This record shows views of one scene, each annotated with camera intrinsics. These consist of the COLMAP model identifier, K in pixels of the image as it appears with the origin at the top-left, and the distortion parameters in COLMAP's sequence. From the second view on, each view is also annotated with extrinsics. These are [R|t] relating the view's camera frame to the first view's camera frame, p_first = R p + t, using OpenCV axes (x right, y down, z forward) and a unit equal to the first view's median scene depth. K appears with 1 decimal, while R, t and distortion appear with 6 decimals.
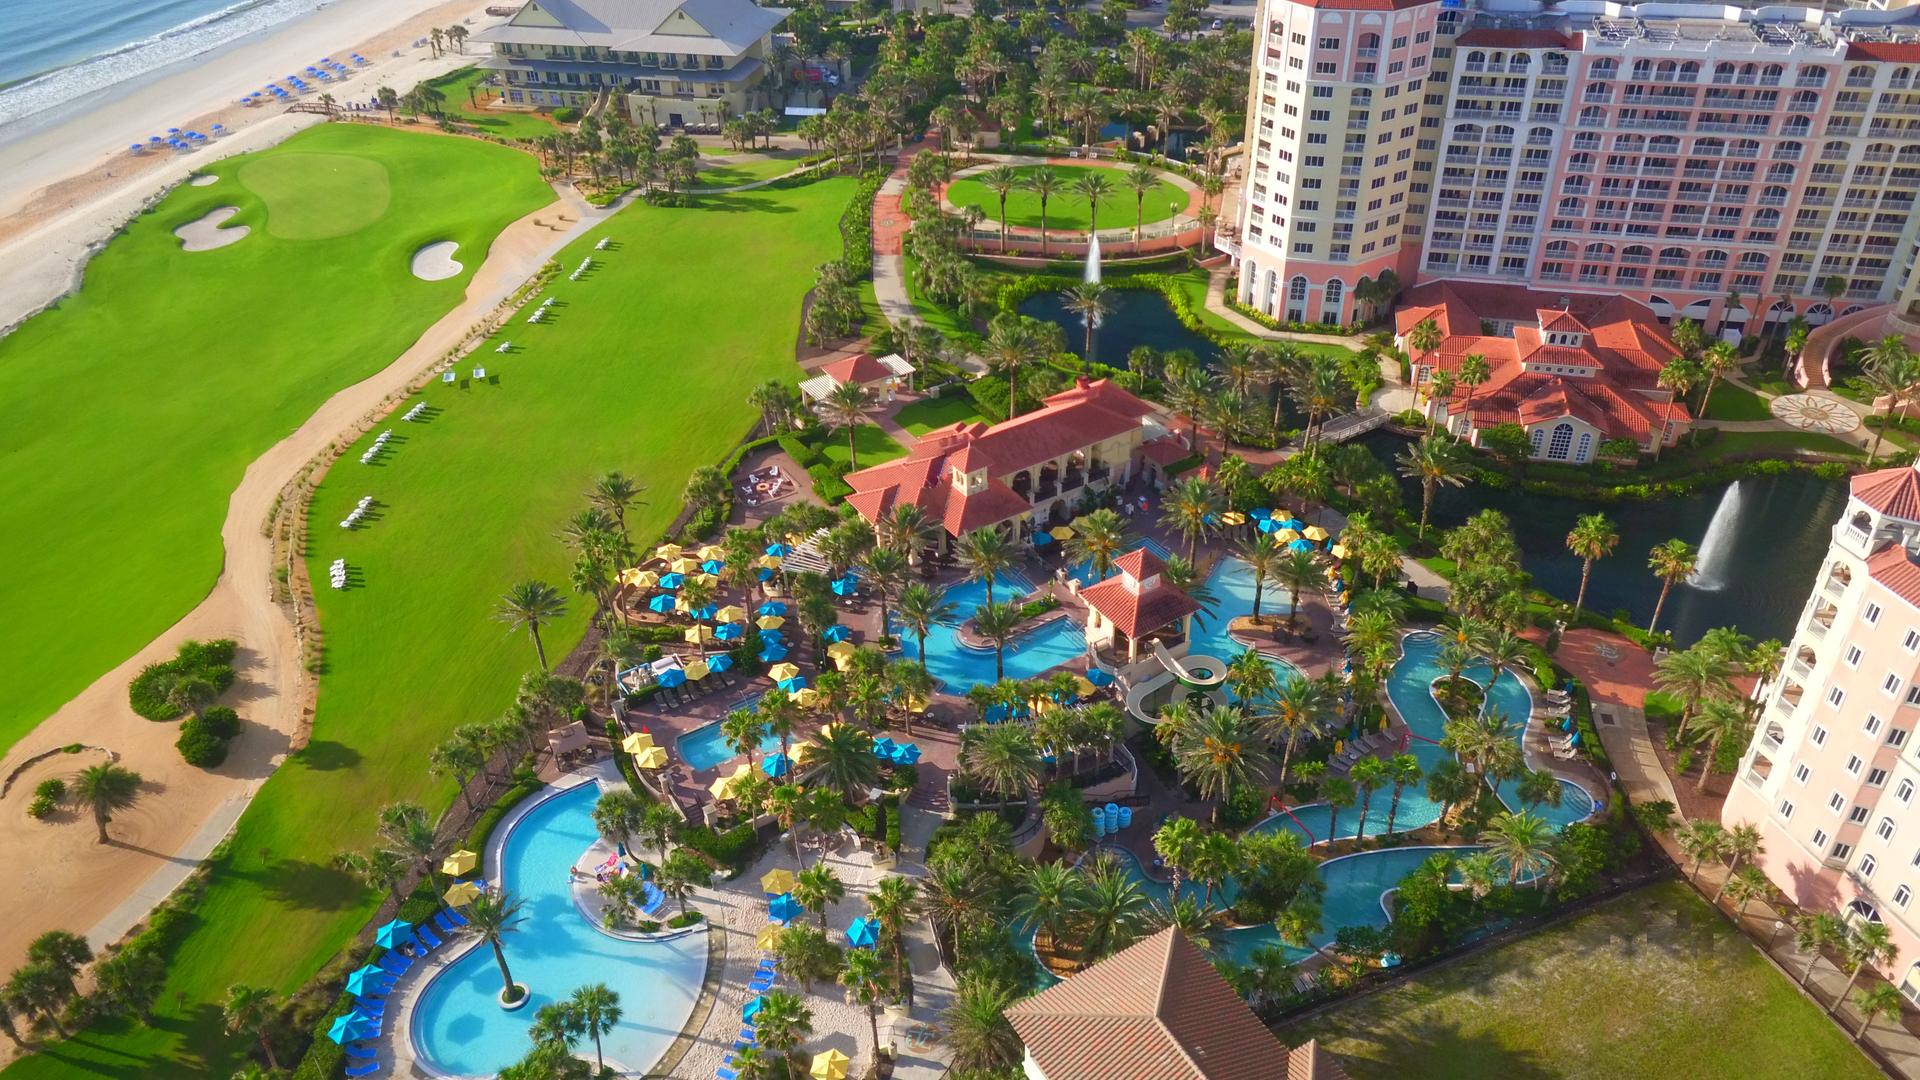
lens RADIAL K [[1372.1, 0, 960.0], [0, 1372.1, 540.0], [0, 0, 1]] dist [-0.003884, 0.005933]
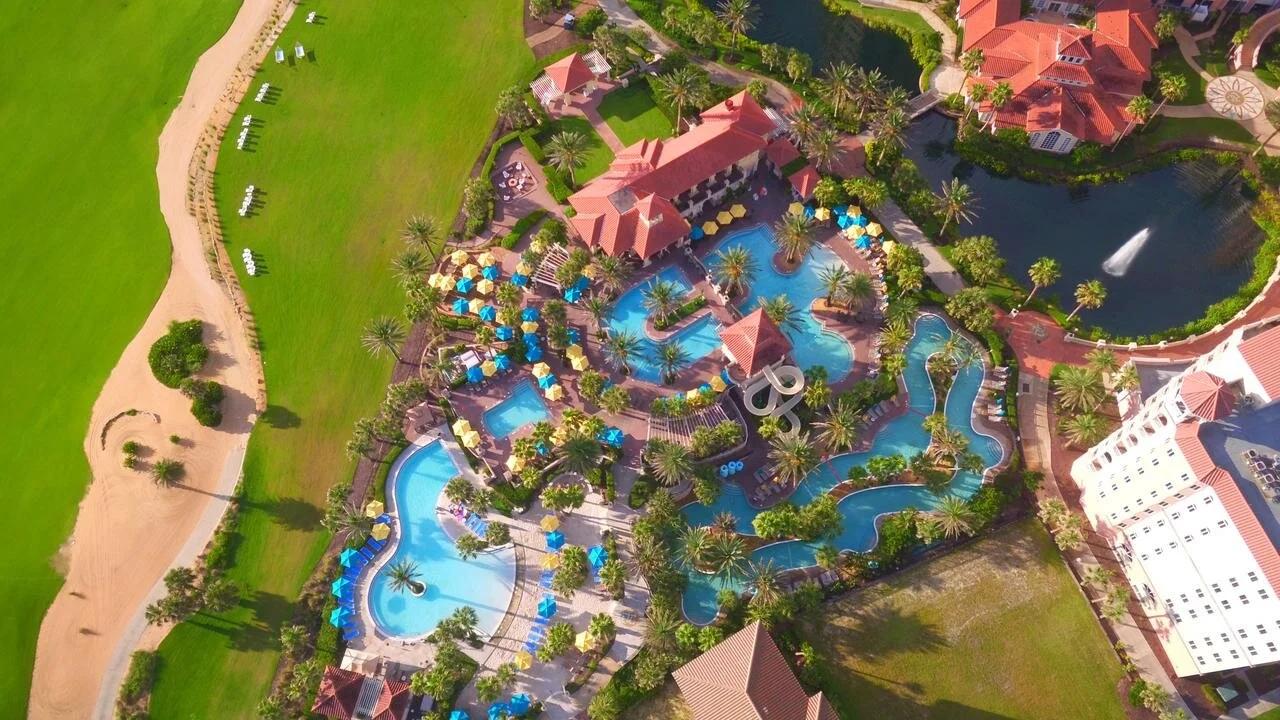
lens RADIAL K [[914.7, 0, 640.0], [0, 914.7, 360.0], [0, 0, 1]] dist [-0.003884, 0.005933]
pose [[0.999967, -0.008089, 0.000608, -0.007983], [0.006583, 0.852975, 0.521910, -0.496786], [-0.004740, -0.521889, 0.853000, 0.051323]]
